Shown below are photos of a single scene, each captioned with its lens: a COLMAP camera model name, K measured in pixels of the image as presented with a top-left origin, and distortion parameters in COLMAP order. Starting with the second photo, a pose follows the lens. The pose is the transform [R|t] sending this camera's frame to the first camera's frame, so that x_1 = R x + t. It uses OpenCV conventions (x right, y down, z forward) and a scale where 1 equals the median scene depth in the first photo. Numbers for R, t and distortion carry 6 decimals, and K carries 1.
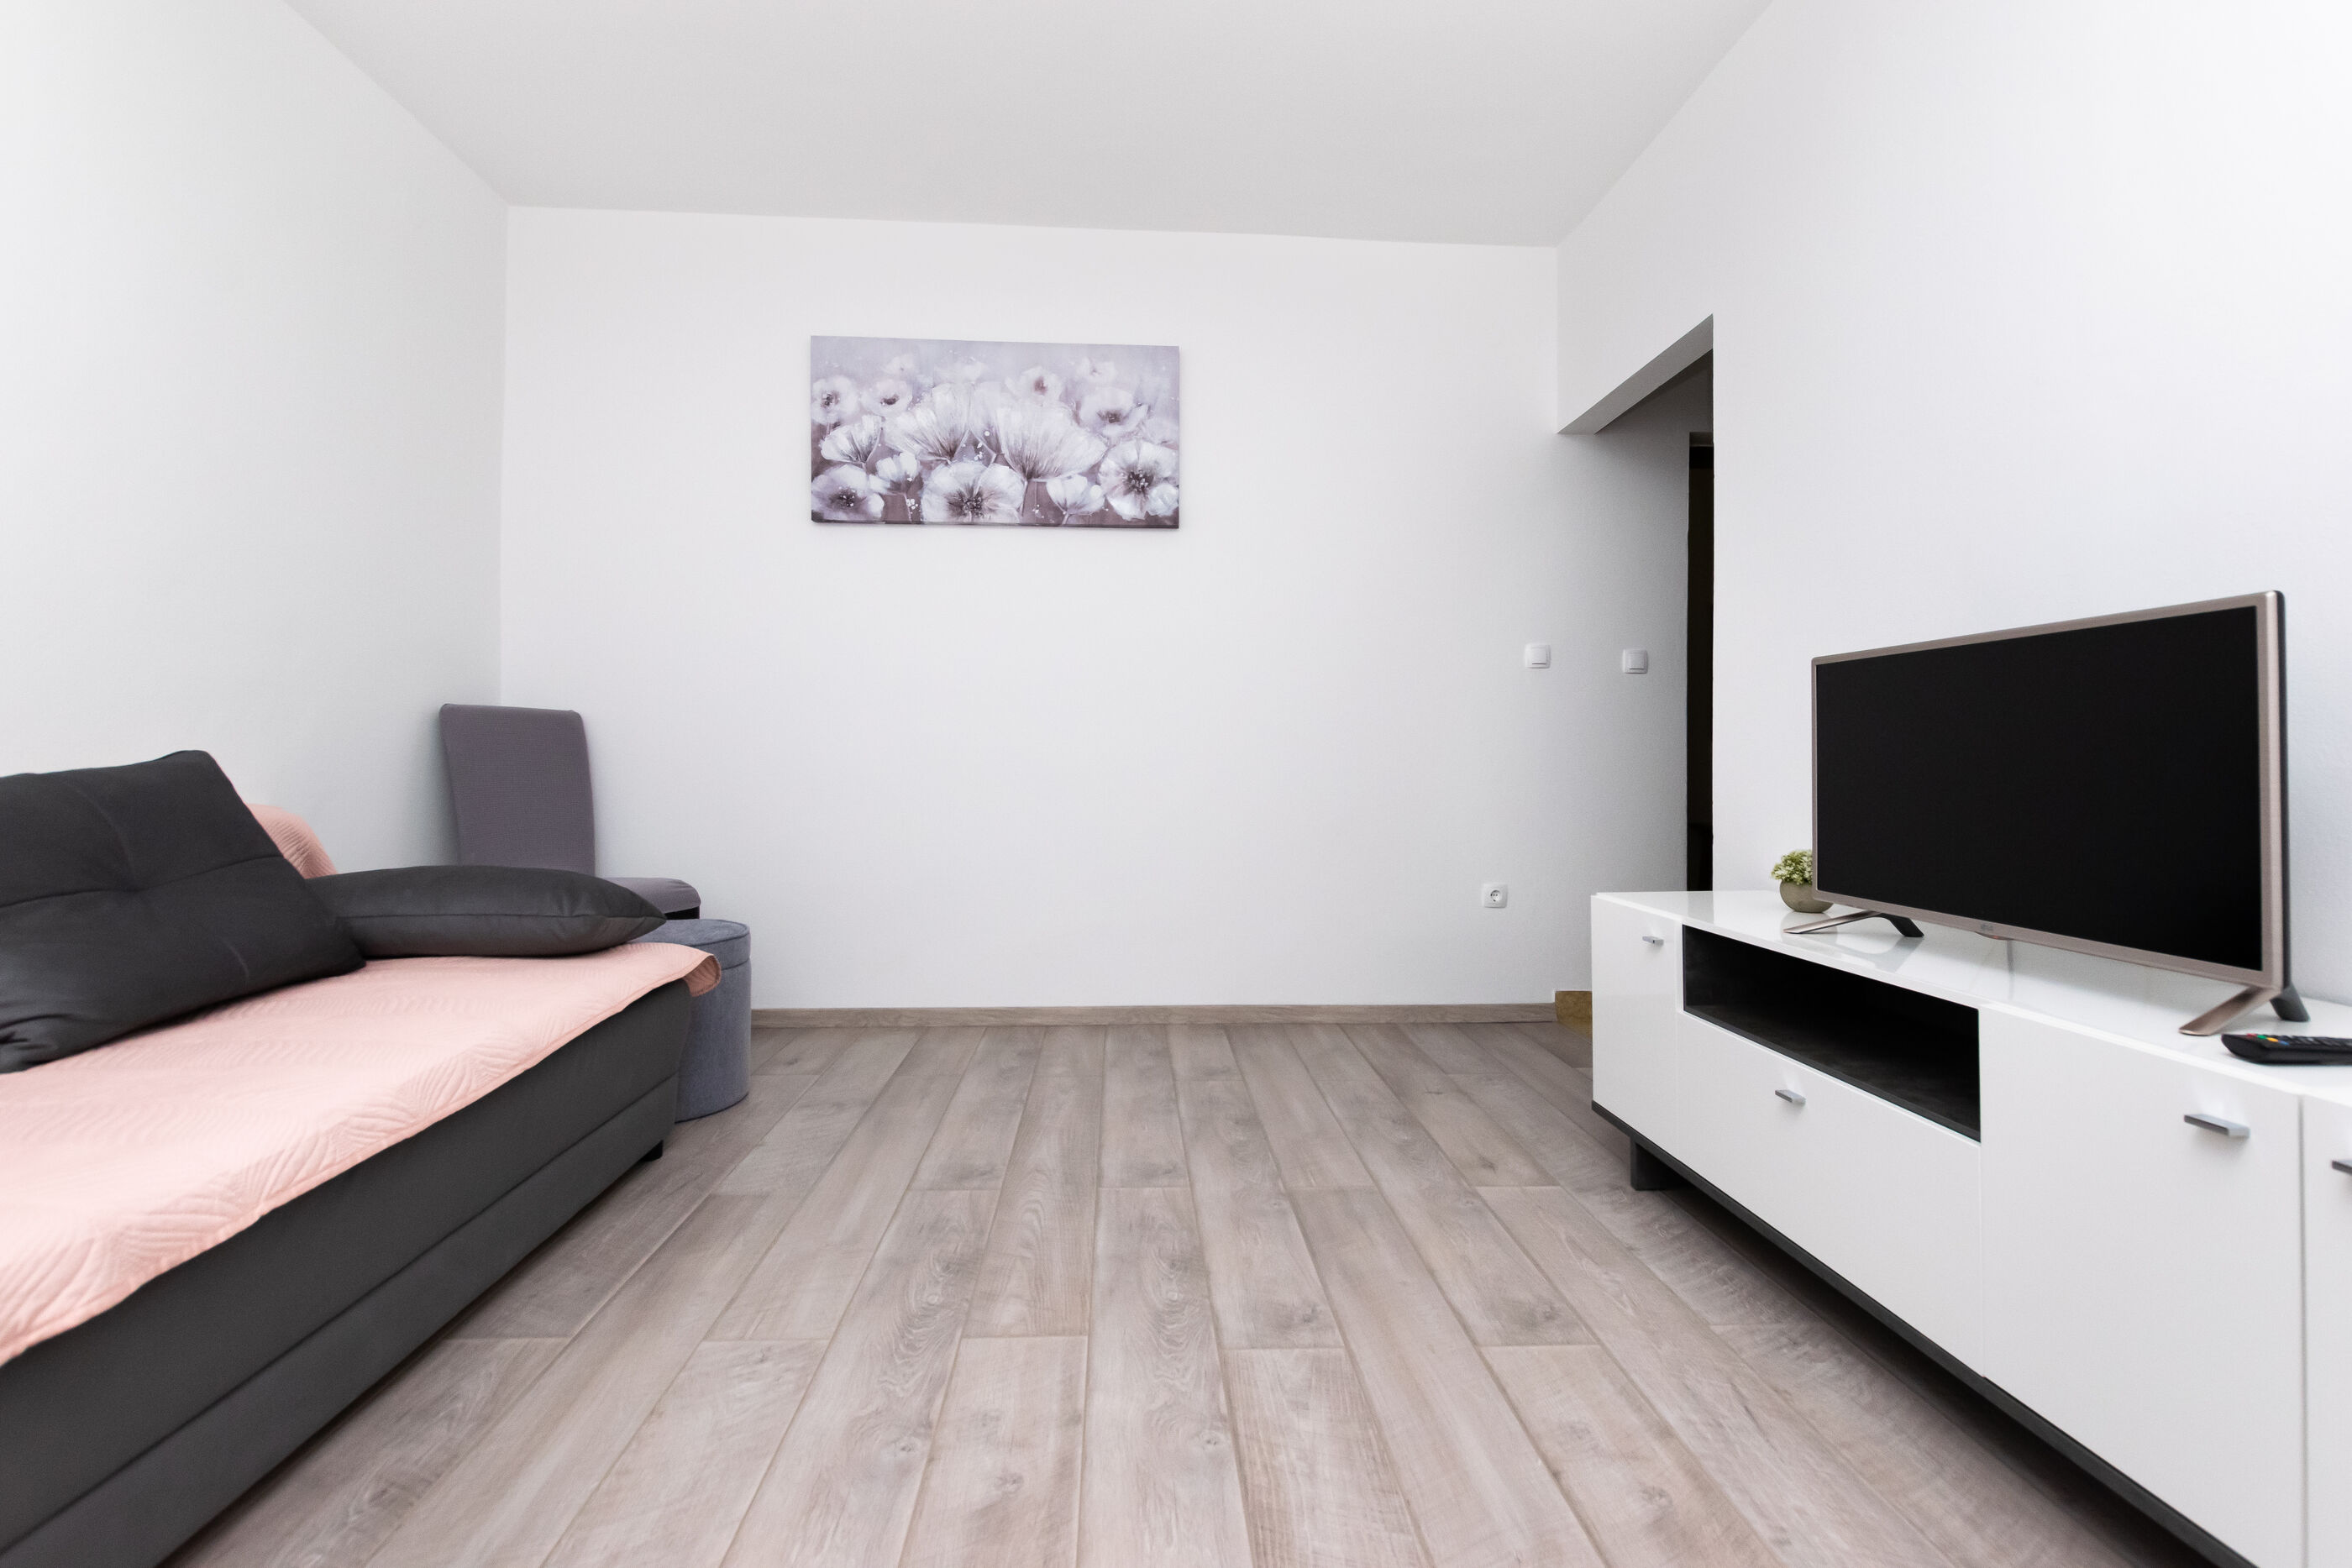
lens RADIAL K [[1086.1, 0, 1175.8], [0, 1086.1, 770.2], [0, 0, 1]] dist [0.003118, -0.000531]
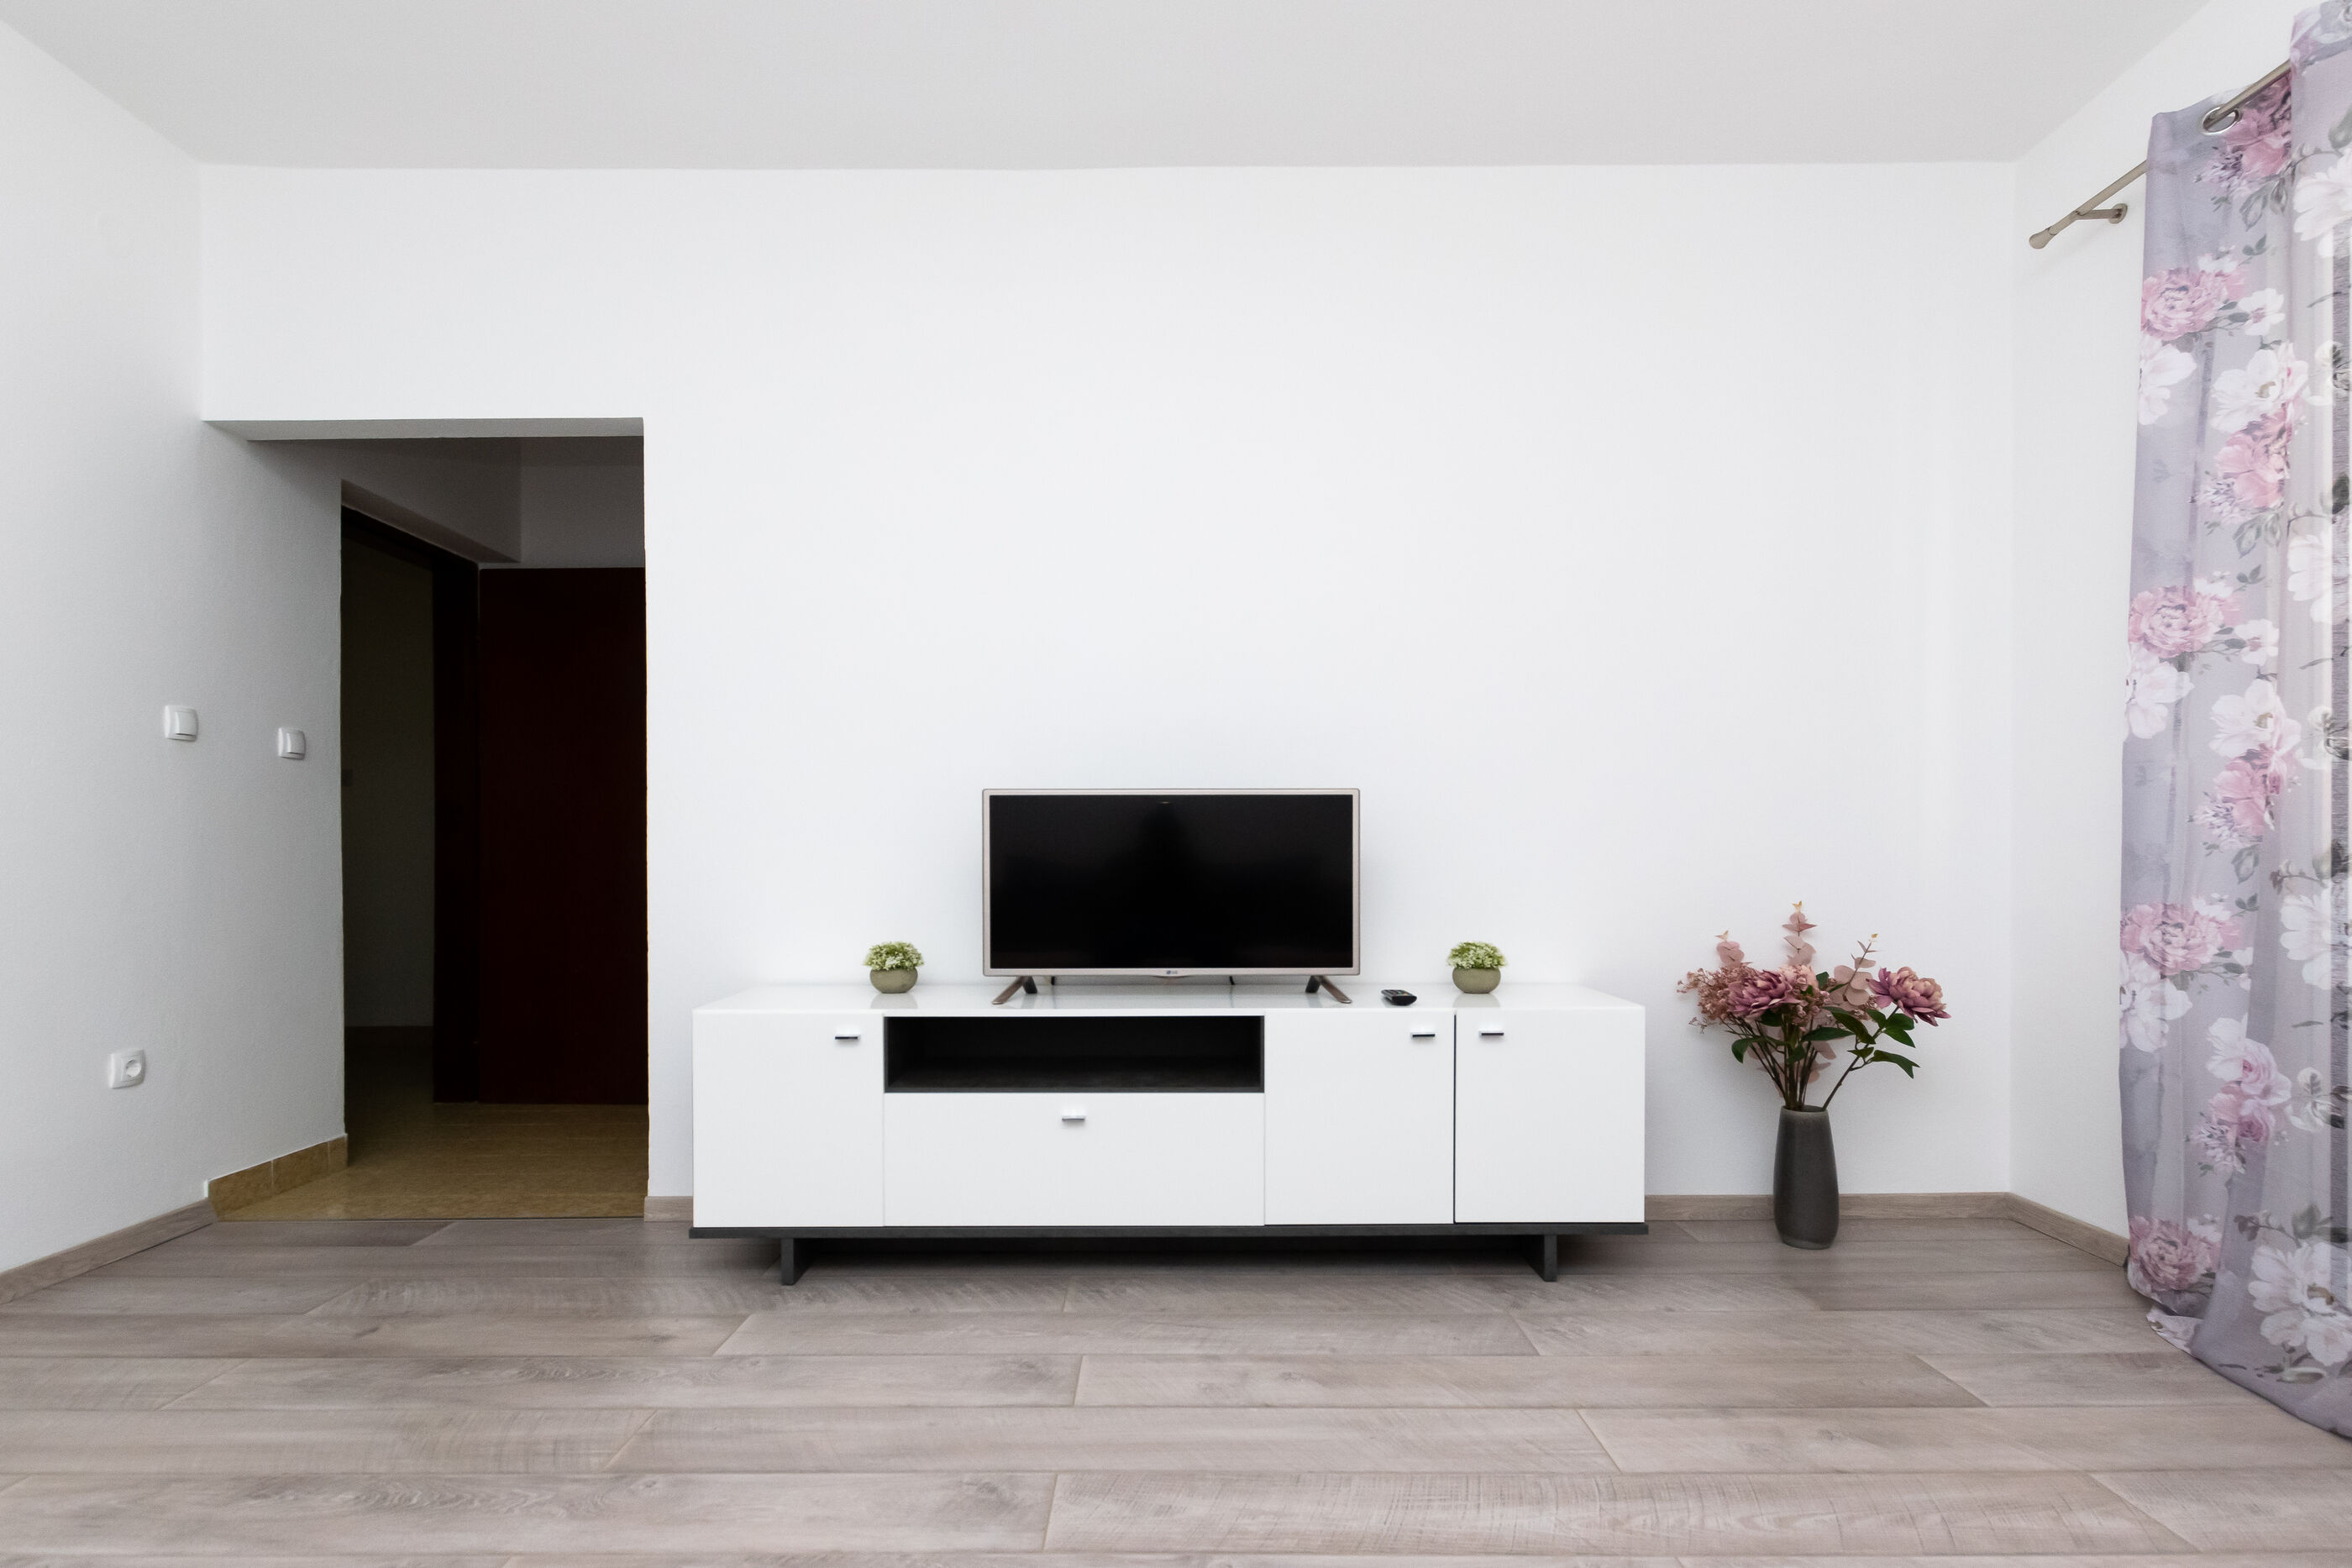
lens RADIAL K [[1029.1, 0, 1173.4], [0, 1029.1, 877.1], [0, 0, 1]] dist [-0.000144, -0.000275]
pose [[0.142905, -0.026246, 0.989388, -0.503888], [0.014532, 0.999596, 0.024417, -0.022375], [-0.989630, 0.010889, 0.143229, 0.512450]]
